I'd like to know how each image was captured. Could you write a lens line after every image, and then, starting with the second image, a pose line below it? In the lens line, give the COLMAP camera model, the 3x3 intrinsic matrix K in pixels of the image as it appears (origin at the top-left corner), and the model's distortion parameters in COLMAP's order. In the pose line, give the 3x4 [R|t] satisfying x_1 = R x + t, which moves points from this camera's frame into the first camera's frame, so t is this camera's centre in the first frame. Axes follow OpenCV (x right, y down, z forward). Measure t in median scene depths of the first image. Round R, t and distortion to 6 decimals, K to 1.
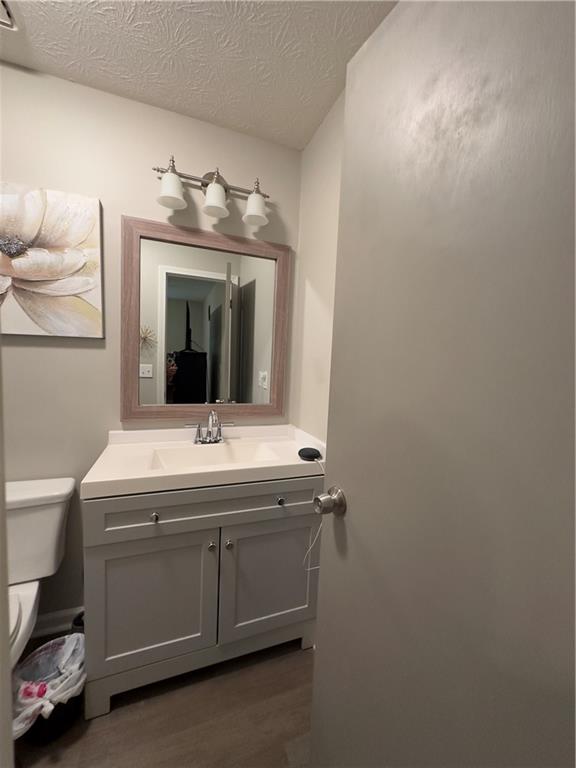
lens RADIAL K [[307.0, 0, 288.1], [0, 307.0, 384.2], [0, 0, 1]] dist [-0.001527, 0.000298]
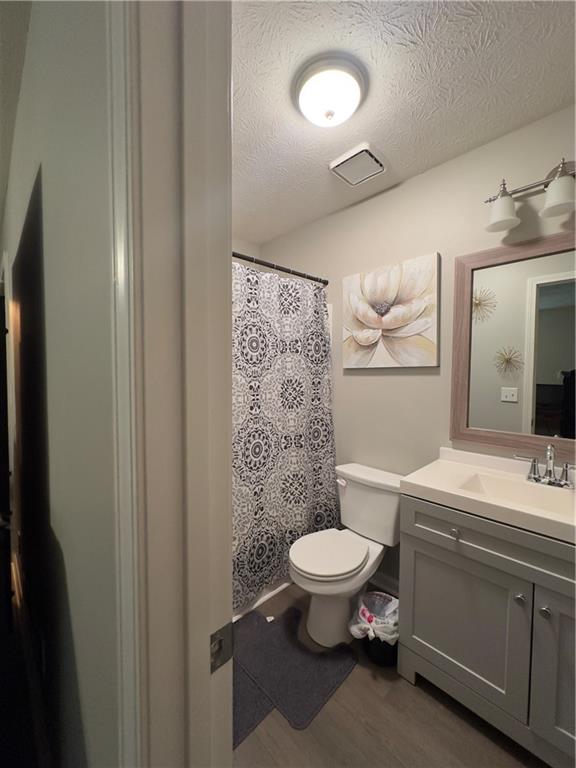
lens RADIAL K [[307.0, 0, 290.4], [0, 307.0, 384.4], [0, 0, 1]] dist [-0.001527, 0.000298]
pose [[0.407966, -0.000686, -0.912997, 0.254655], [-0.059942, 0.997822, -0.027534, -0.015057], [0.911027, 0.065960, 0.407036, 0.012160]]
